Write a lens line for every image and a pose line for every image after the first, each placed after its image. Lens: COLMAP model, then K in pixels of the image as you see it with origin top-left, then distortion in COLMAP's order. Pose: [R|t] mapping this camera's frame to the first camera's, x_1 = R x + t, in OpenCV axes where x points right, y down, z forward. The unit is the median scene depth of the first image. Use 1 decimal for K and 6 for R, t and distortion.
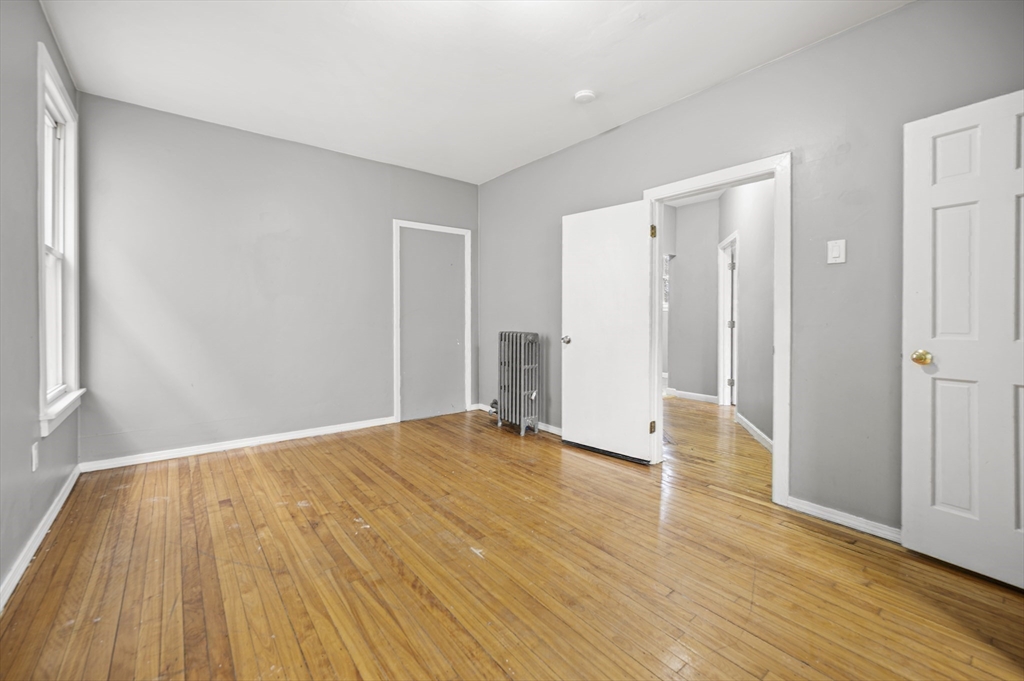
lens RADIAL K [[431.1, 0, 509.0], [0, 431.1, 312.0], [0, 0, 1]] dist [0.000587, -0.000200]
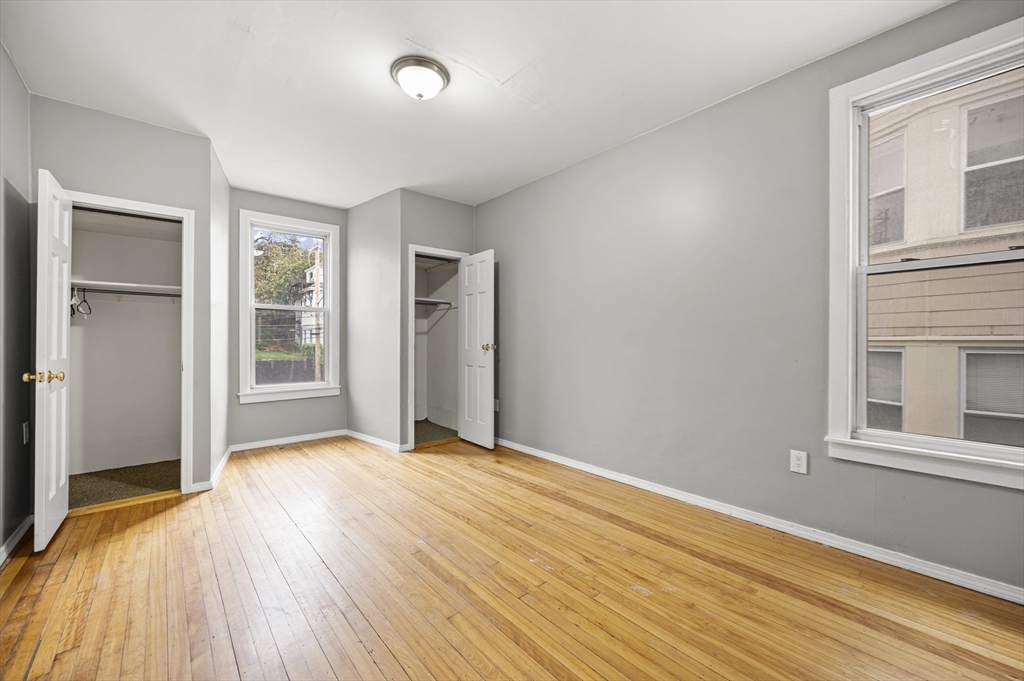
lens RADIAL K [[409.6, 0, 515.7], [0, 409.6, 341.6], [0, 0, 1]] dist [0.000958, 0.000529]
pose [[-0.998865, -0.003541, -0.047499, -0.194686], [-0.003190, 0.999967, -0.007464, 0.010923], [0.047524, -0.007304, -0.998843, 1.514722]]
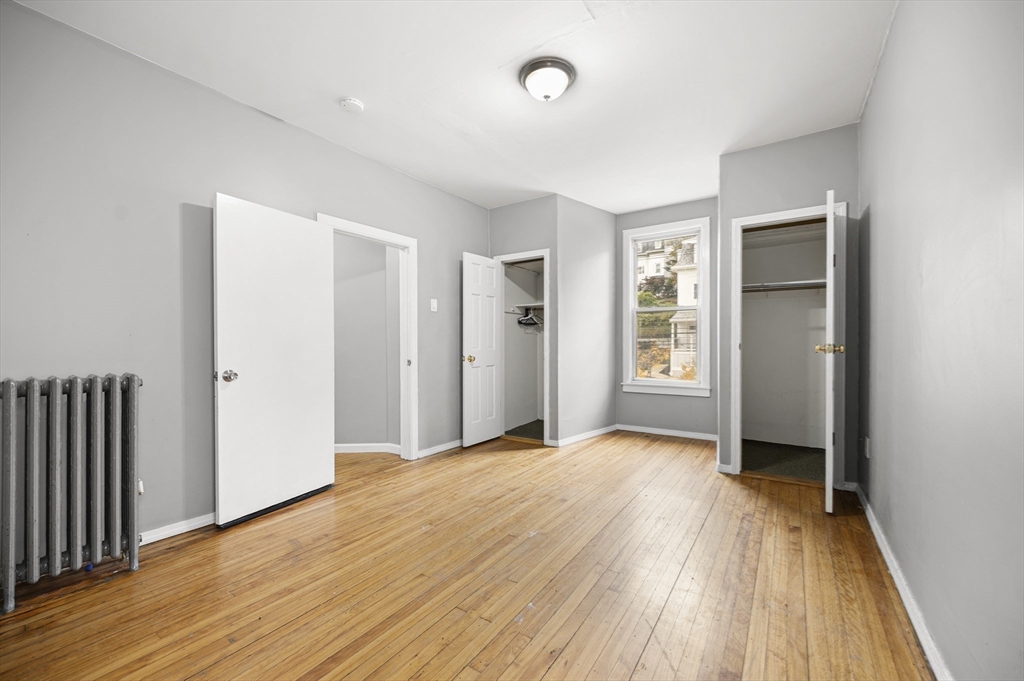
lens RADIAL K [[409.6, 0, 515.7], [0, 409.6, 341.6], [0, 0, 1]] dist [0.000958, 0.000529]
pose [[-0.307468, -0.003996, 0.951550, -0.822090], [-0.005011, 0.999984, 0.002581, 0.006401], [-0.951545, -0.003974, -0.307483, 0.996076]]
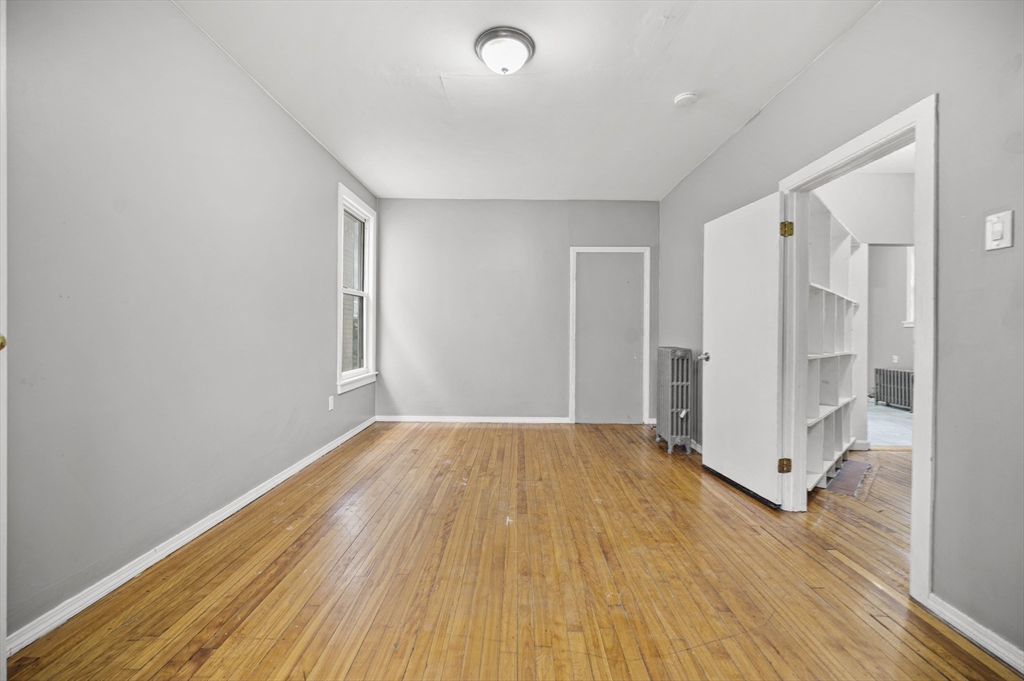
lens RADIAL K [[416.0, 0, 511.7], [0, 416.0, 325.5], [0, 0, 1]] dist [-0.000128, -0.000047]
pose [[0.777813, -0.003874, -0.628484, 0.483827], [-0.000446, 0.999977, -0.006715, 0.004517], [0.628496, 0.005503, 0.777793, 0.054852]]
